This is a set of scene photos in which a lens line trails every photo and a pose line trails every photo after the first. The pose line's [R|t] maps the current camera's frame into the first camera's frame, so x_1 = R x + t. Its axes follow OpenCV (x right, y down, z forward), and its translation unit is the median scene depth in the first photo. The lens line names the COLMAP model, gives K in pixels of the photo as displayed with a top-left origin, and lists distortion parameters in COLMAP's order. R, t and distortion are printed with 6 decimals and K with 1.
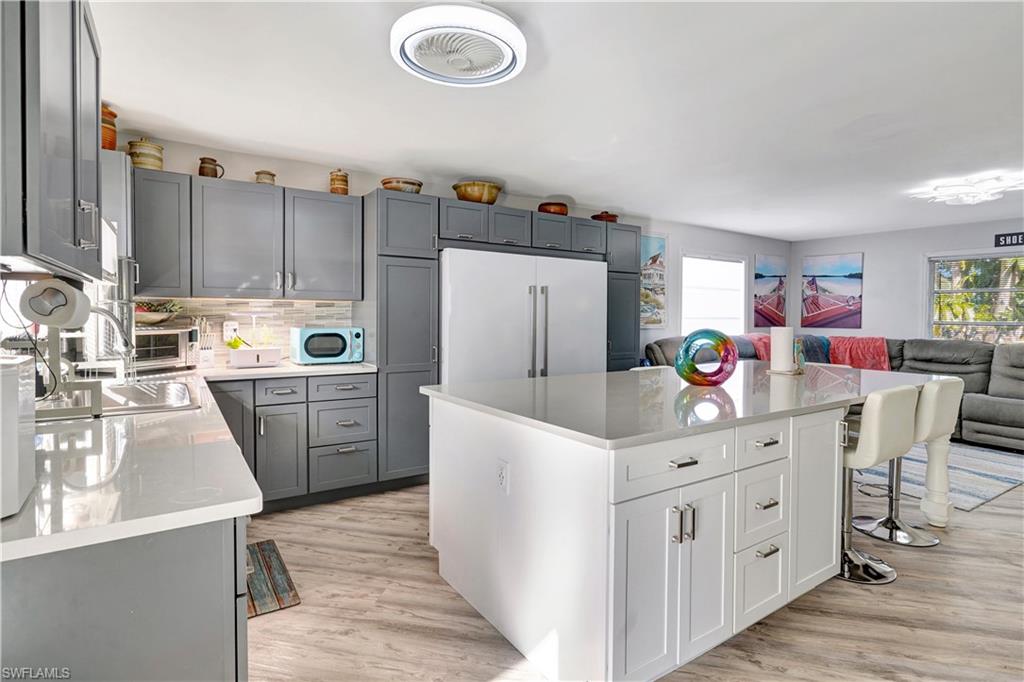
lens RADIAL K [[520.8, 0, 495.5], [0, 520.8, 321.7], [0, 0, 1]] dist [-0.000569, 0.000627]
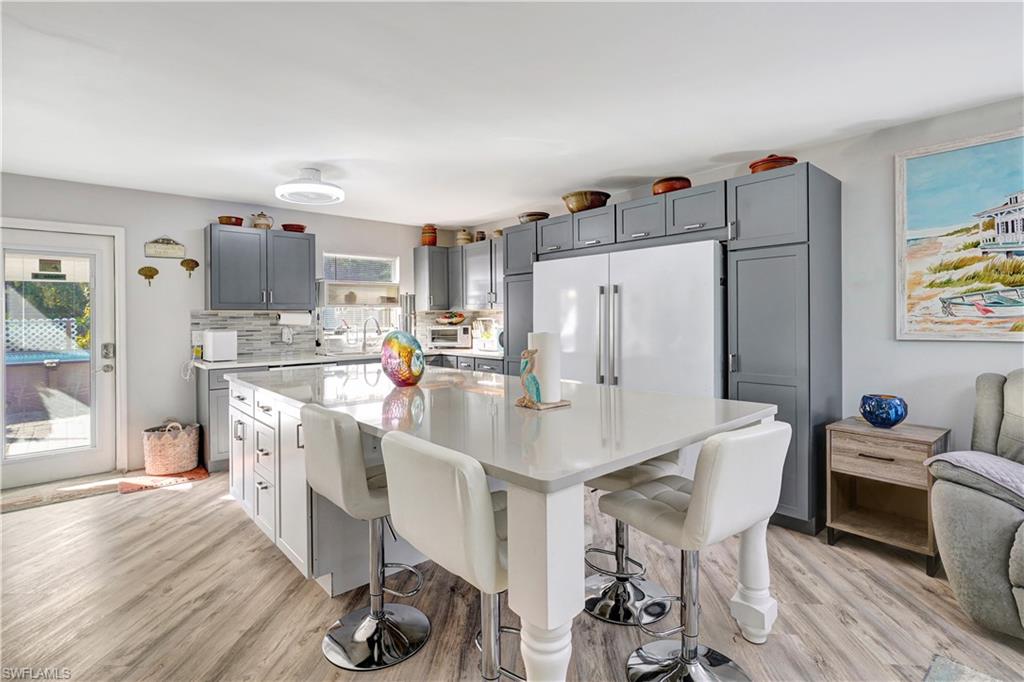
lens RADIAL K [[493.6, 0, 496.8], [0, 493.6, 318.6], [0, 0, 1]] dist [-0.000285, 0.000967]
pose [[0.128341, -0.009185, -0.991688, 0.627362], [-0.005024, 0.999938, -0.009911, -0.000091], [0.991717, 0.006254, 0.128287, 0.473256]]
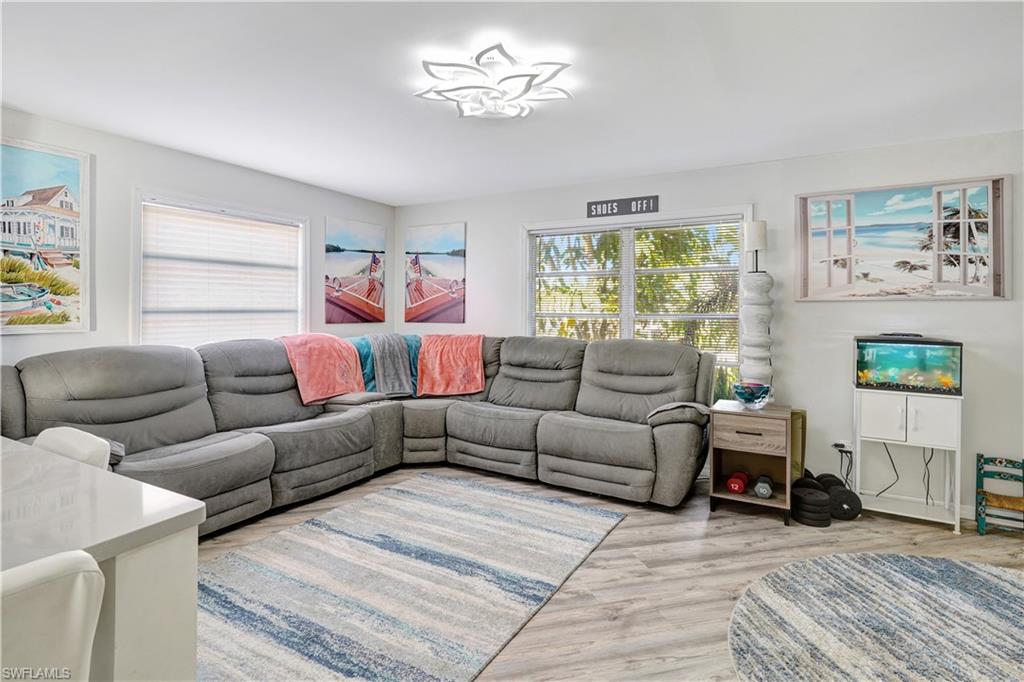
lens RADIAL K [[520.1, 0, 516.9], [0, 520.1, 305.1], [0, 0, 1]] dist [0.003486, 0.000936]
pose [[0.887570, -0.003426, 0.460660, 0.463278], [0.011667, 0.999819, -0.015042, -0.000986], [-0.460525, 0.018725, 0.887449, 0.326858]]
